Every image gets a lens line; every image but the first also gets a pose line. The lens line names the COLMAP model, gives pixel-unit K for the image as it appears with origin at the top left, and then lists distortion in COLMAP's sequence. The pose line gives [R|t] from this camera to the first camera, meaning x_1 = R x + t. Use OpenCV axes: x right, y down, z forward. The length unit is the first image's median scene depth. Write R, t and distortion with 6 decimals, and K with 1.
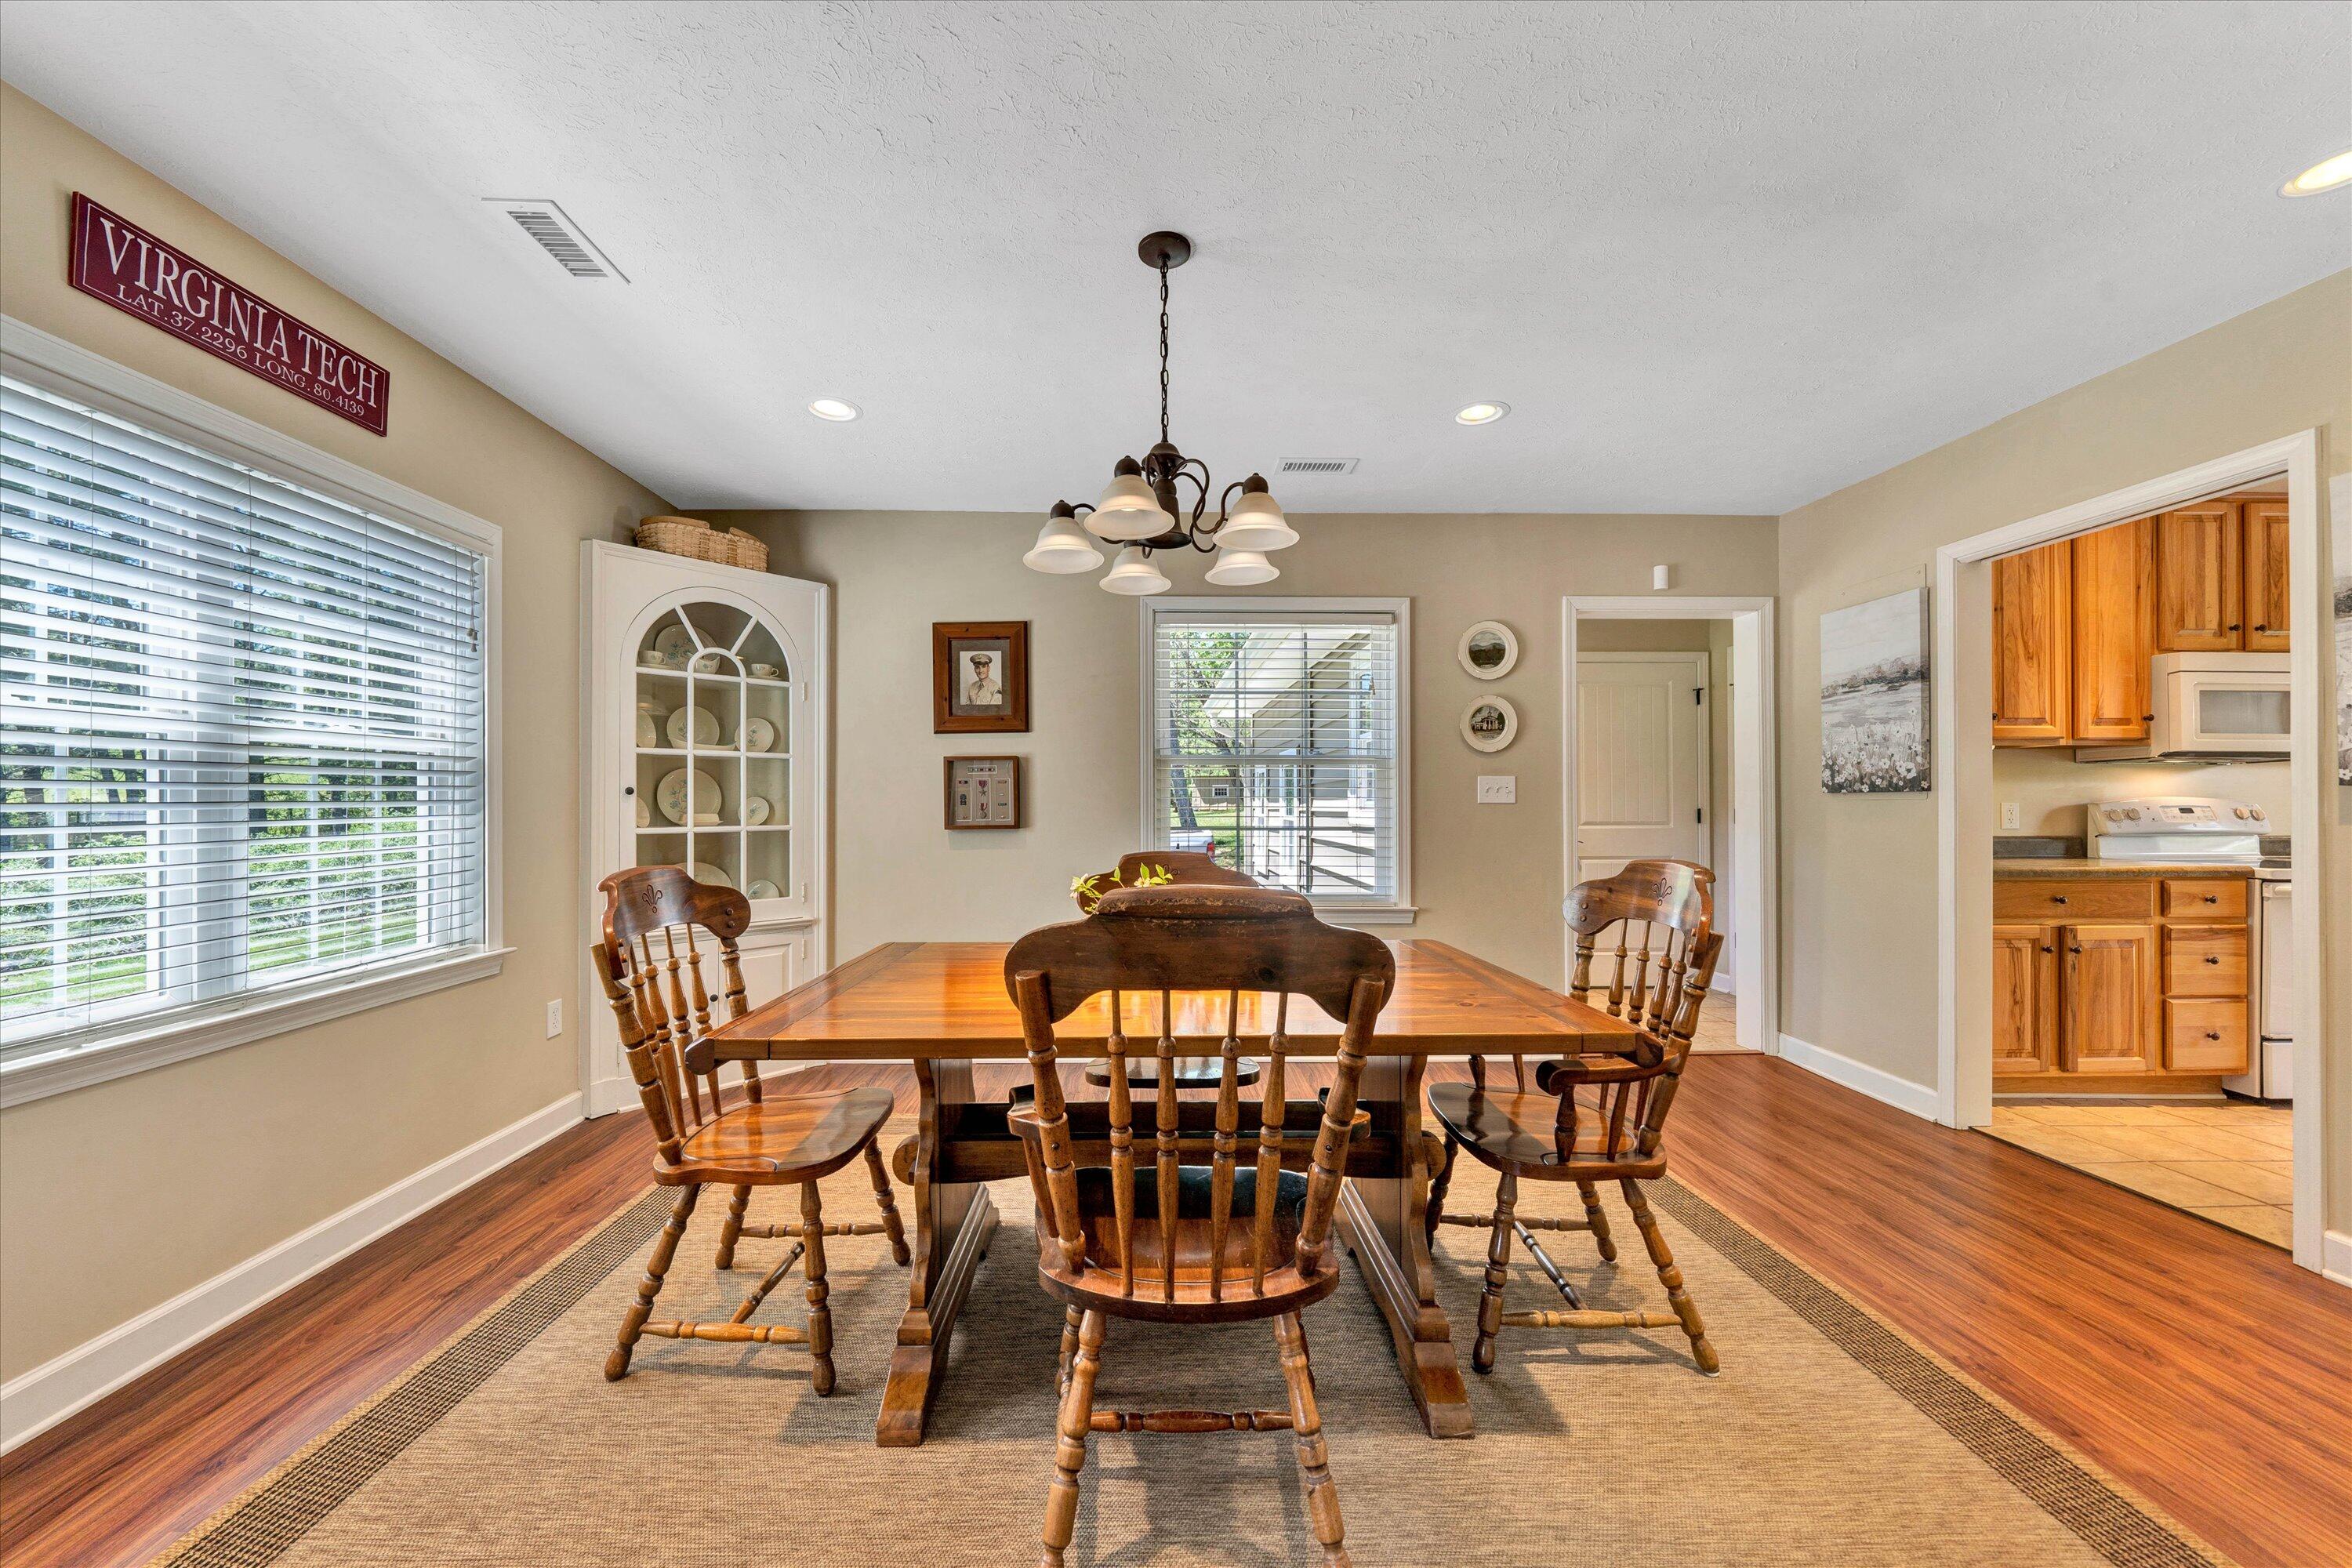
lens RADIAL K [[857.1, 0, 1159.4], [0, 857.1, 805.5], [0, 0, 1]] dist [0.000374, 0.000008]
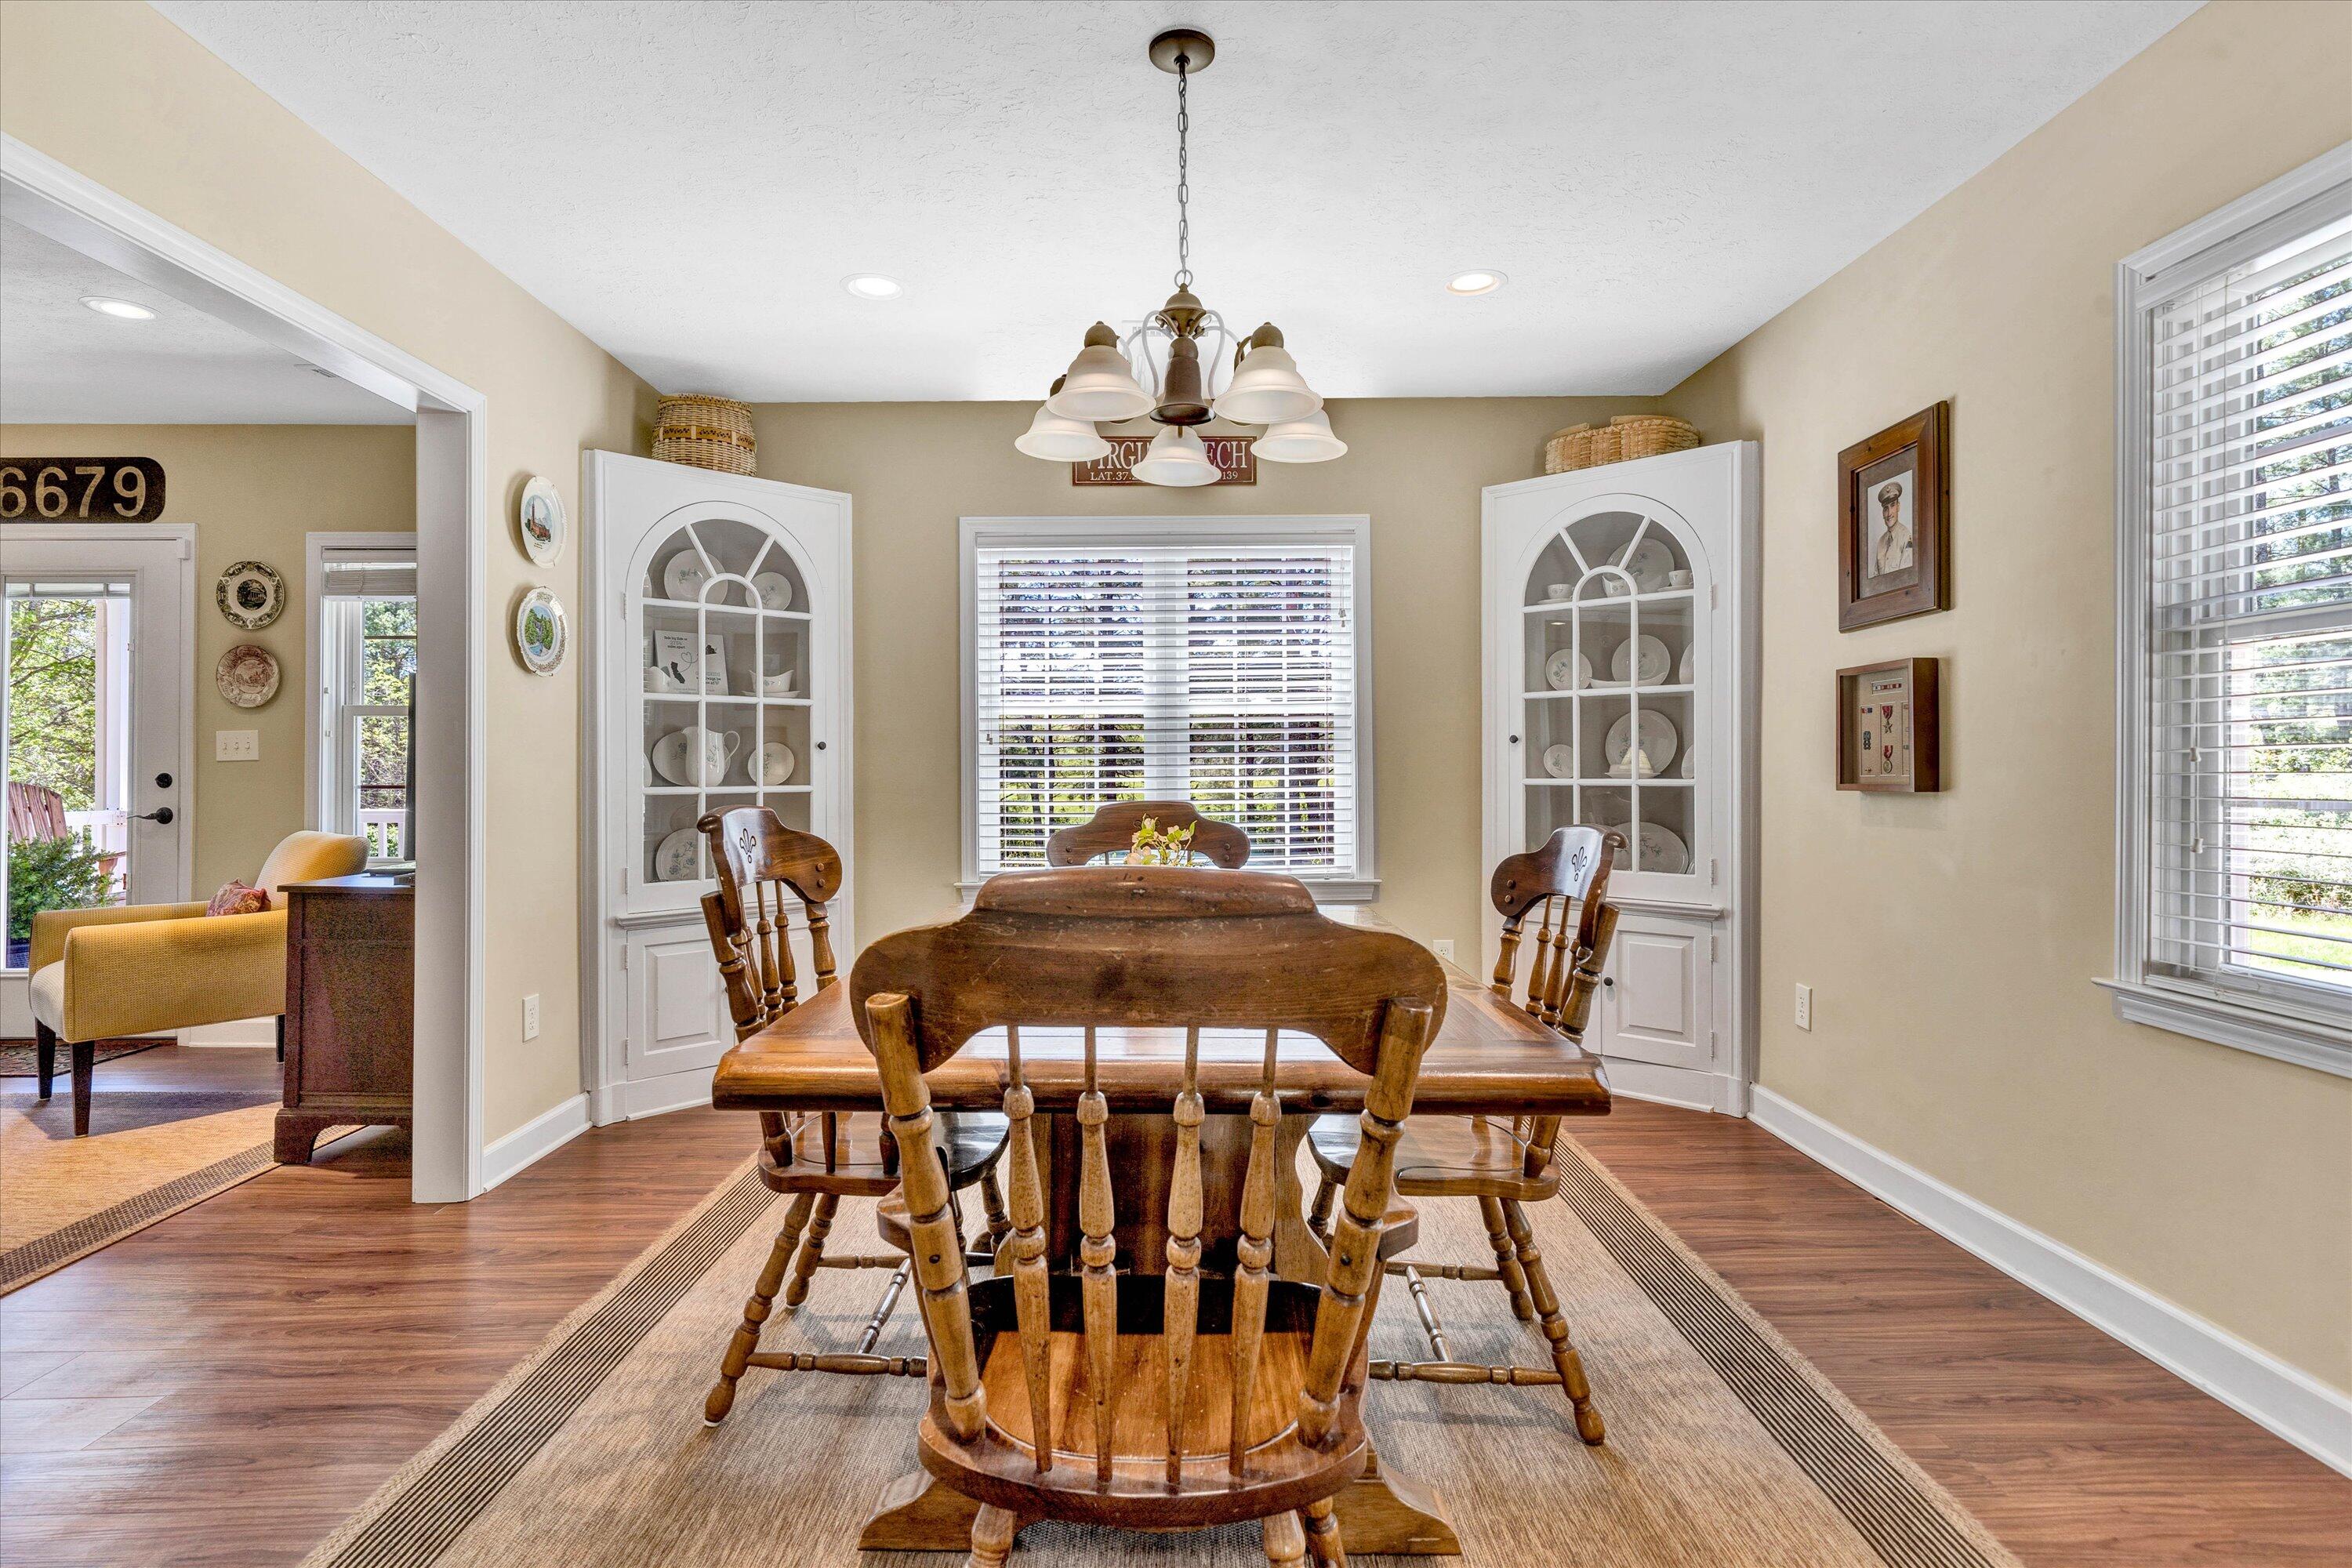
lens RADIAL K [[1159.9, 0, 1175.7], [0, 1159.9, 769.0], [0, 0, 1]] dist [0.000396, 0.000084]
pose [[-0.005628, 0.005633, -0.999968, 0.656506], [0.005483, 0.999969, 0.005602, 0.006755], [0.999969, -0.005451, -0.005659, 0.614239]]
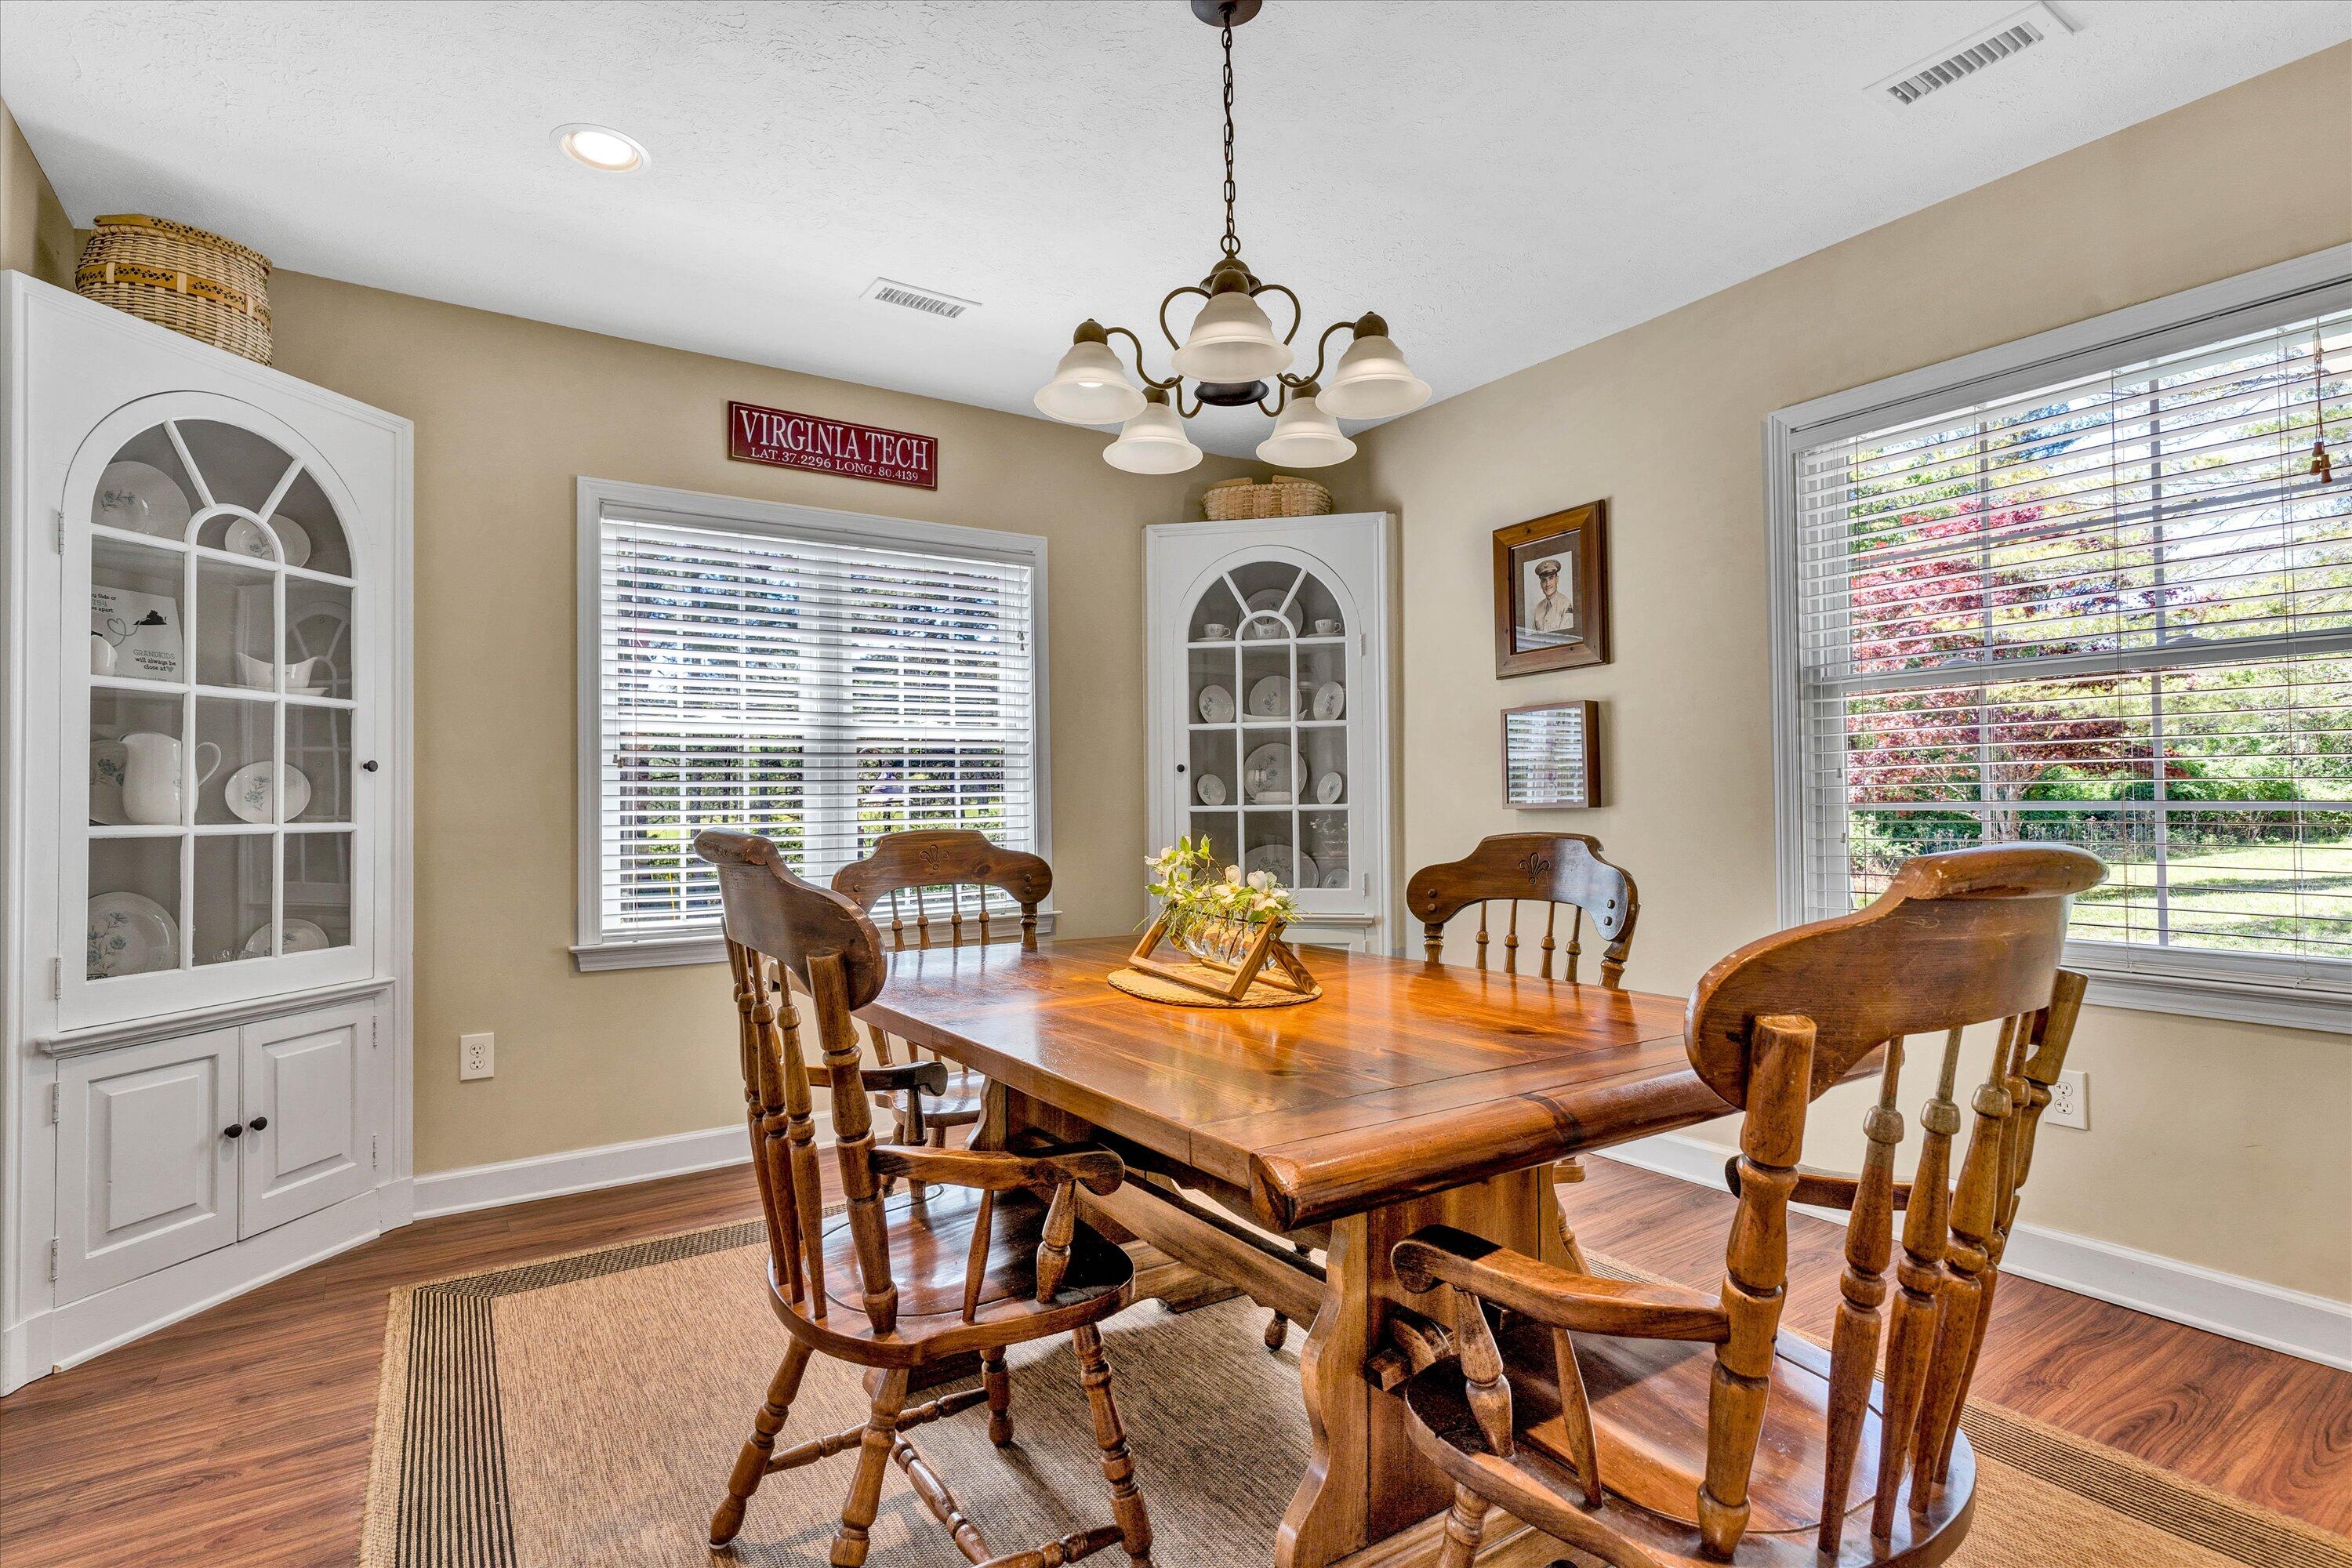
lens RADIAL K [[1132.5, 0, 1179.6], [0, 1132.5, 780.3], [0, 0, 1]] dist [-0.001012, 0.000036]
pose [[0.545136, -0.022693, -0.838041, 0.469649], [0.012055, 0.999742, -0.019230, 0.021635], [0.838261, 0.000381, 0.545269, 0.274606]]
